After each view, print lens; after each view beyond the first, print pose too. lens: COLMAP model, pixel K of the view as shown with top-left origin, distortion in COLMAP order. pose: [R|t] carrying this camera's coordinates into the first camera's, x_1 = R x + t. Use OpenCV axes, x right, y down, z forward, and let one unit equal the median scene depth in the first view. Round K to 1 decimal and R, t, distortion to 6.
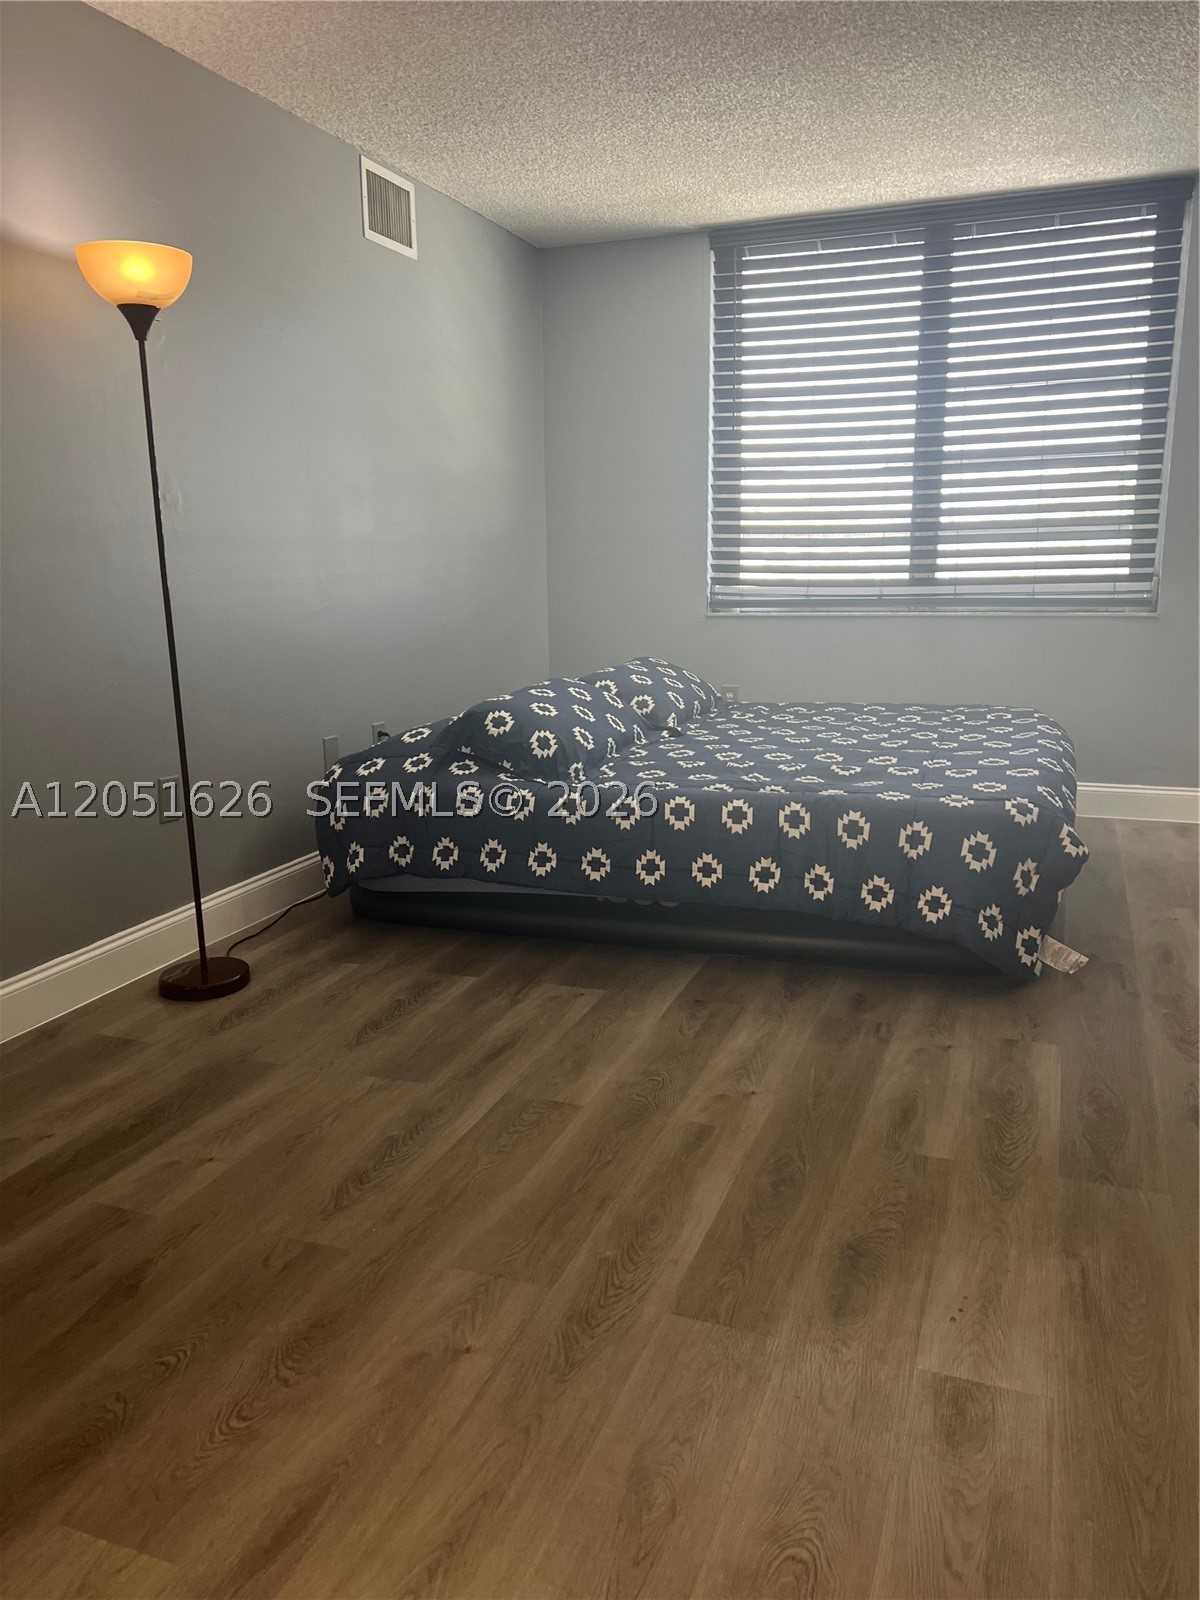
lens RADIAL K [[1215.8, 0, 603.3], [0, 1215.8, 792.6], [0, 0, 1]] dist [0.026719, -0.029050]
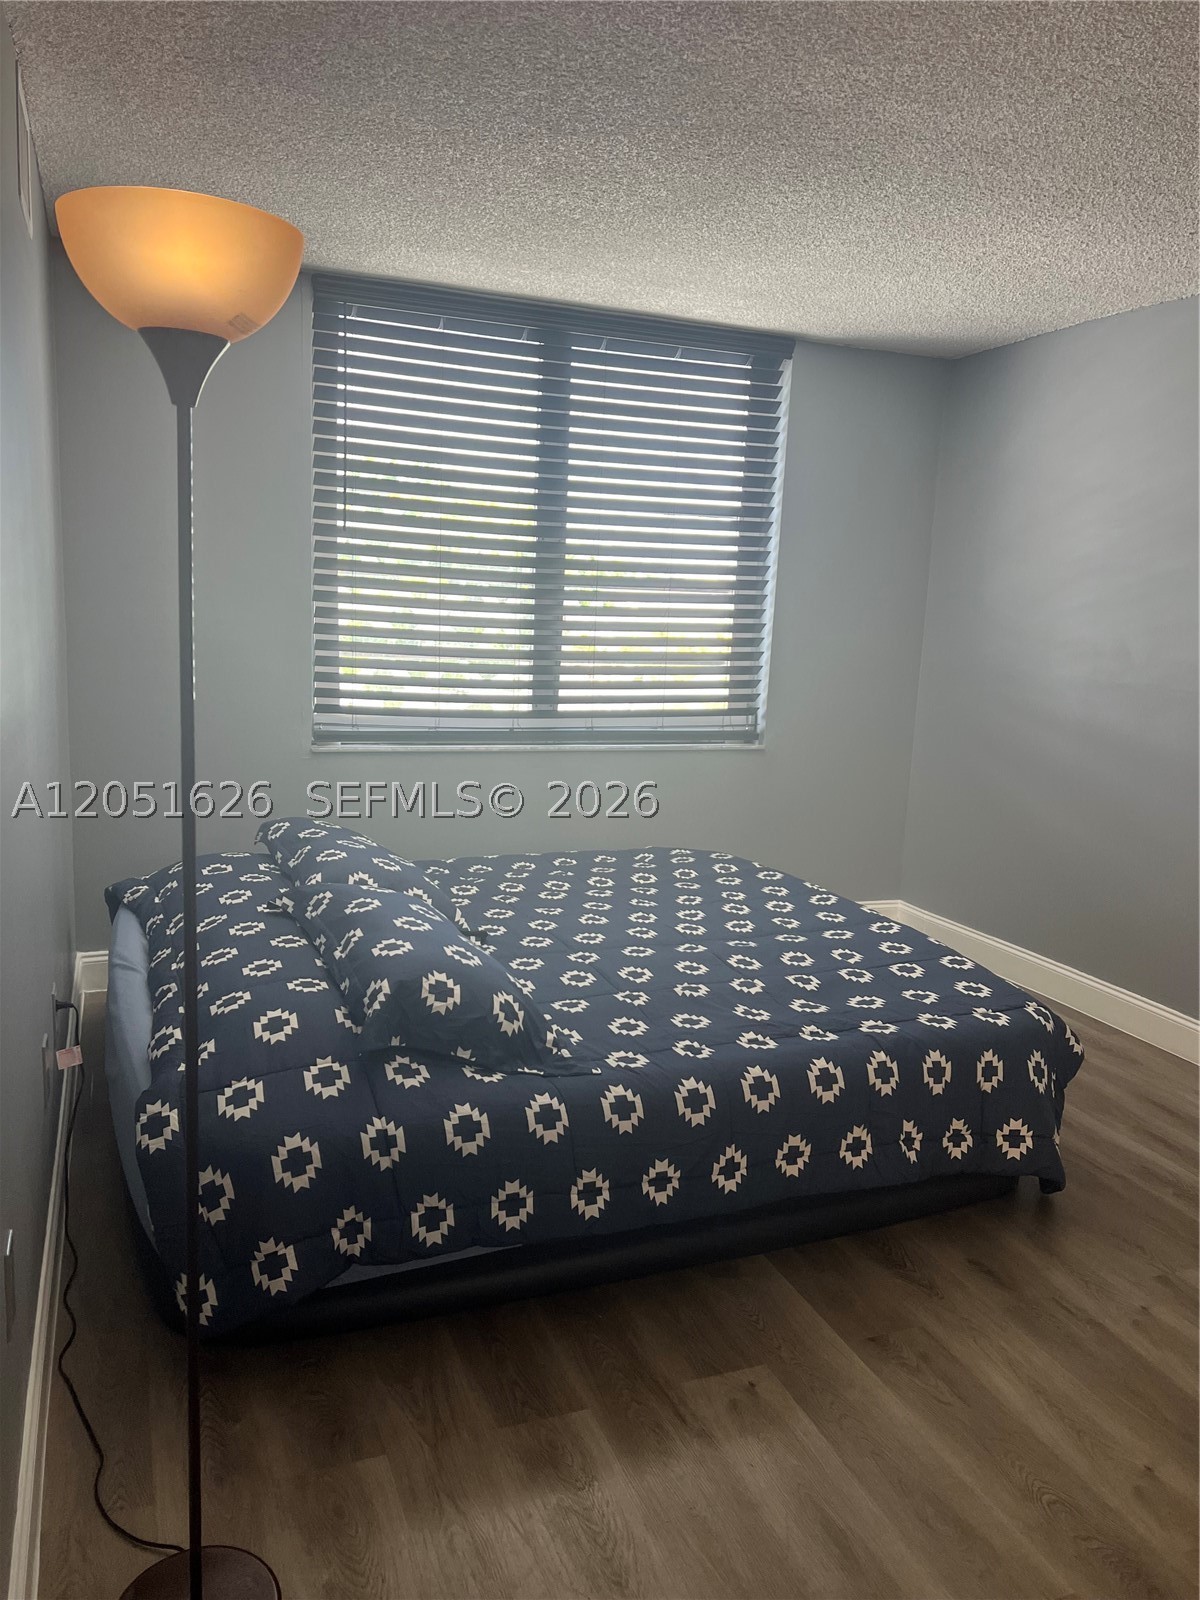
lens RADIAL K [[1215.8, 0, 598.8], [0, 1215.8, 809.1], [0, 0, 1]] dist [0.026719, -0.029050]
pose [[0.737399, -0.065378, 0.672286, -0.340872], [0.078736, 0.996839, 0.010577, -0.115833], [-0.670852, 0.045134, 0.740216, 0.326016]]
